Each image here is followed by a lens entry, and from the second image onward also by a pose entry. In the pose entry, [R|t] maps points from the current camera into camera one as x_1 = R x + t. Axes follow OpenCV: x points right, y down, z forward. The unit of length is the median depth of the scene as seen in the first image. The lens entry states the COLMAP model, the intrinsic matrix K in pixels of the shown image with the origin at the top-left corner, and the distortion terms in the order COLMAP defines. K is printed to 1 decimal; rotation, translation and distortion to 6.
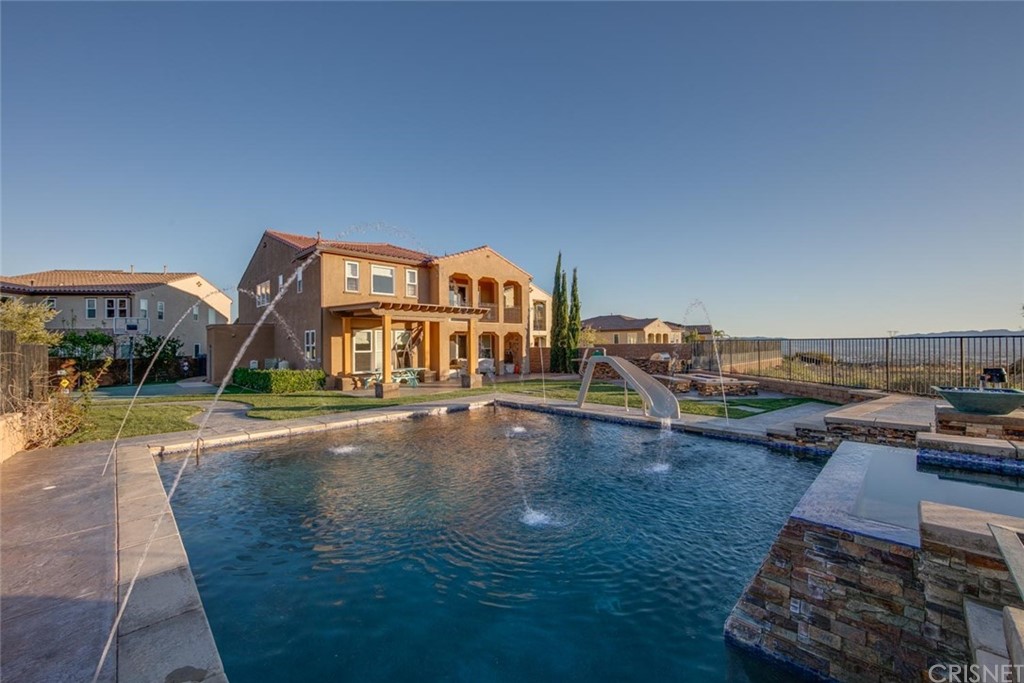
lens RADIAL K [[408.6, 0, 508.7], [0, 408.6, 340.1], [0, 0, 1]] dist [-0.002752, 0.000229]
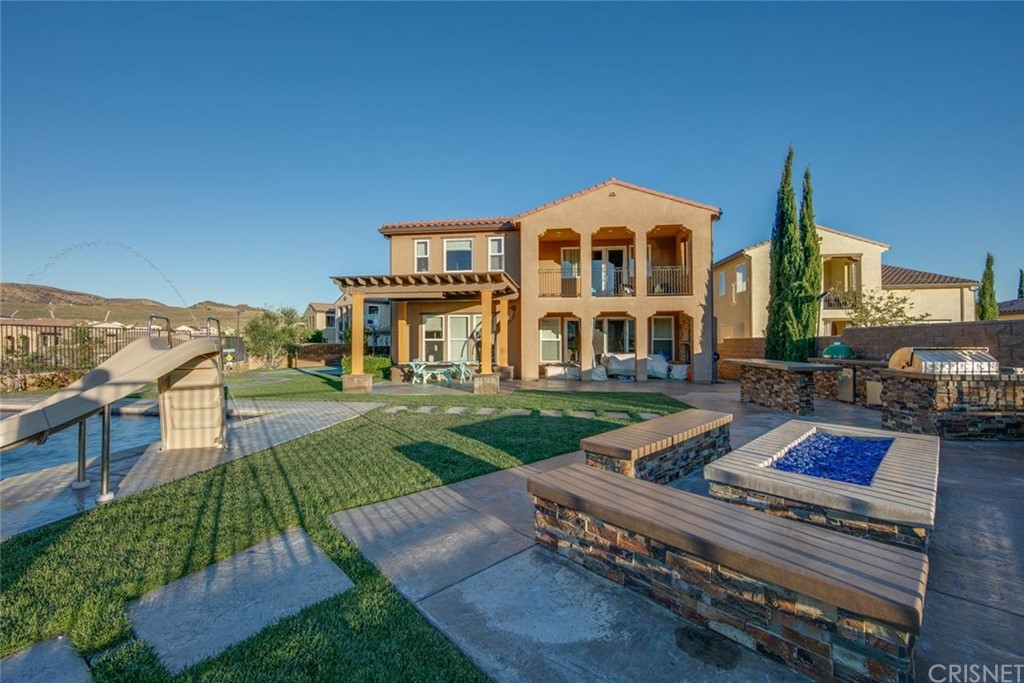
lens RADIAL K [[408.6, 0, 508.7], [0, 408.6, 340.1], [0, 0, 1]] dist [-0.002752, 0.000229]
pose [[0.619126, 0.002018, -0.785289, 0.397530], [0.003881, 0.999977, 0.005629, 0.022265], [0.785282, -0.006533, 0.619103, 0.534271]]
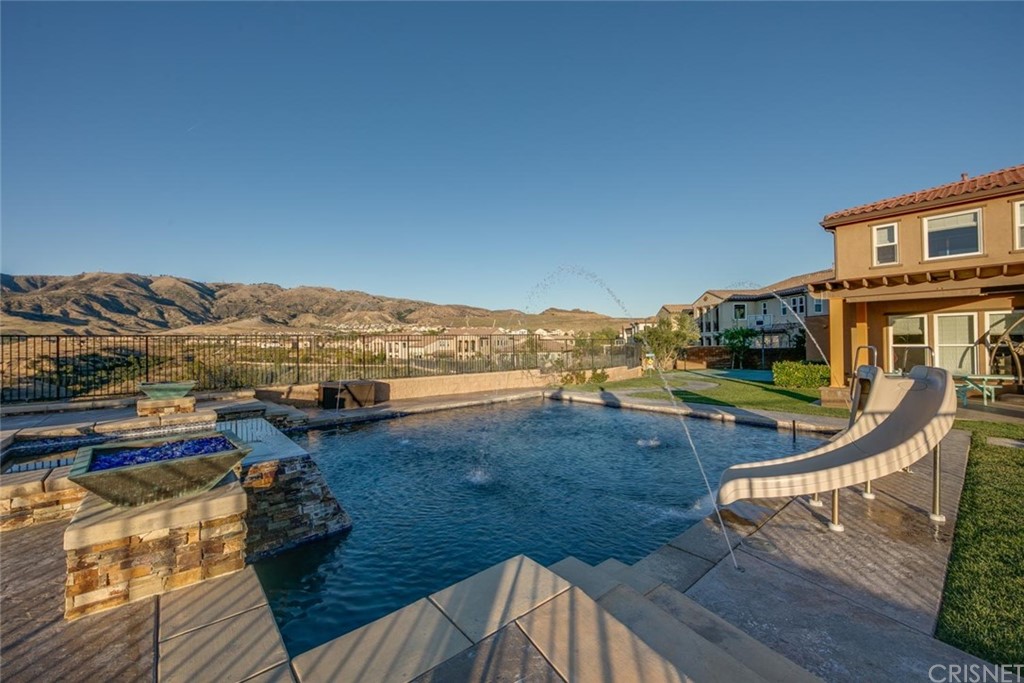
lens RADIAL K [[408.6, 0, 508.7], [0, 408.6, 340.1], [0, 0, 1]] dist [-0.002752, 0.000229]
pose [[-0.070880, 0.002863, -0.997481, 0.365256], [0.024369, 0.999702, 0.001138, 0.000737], [0.997187, -0.024226, -0.070929, 0.329180]]
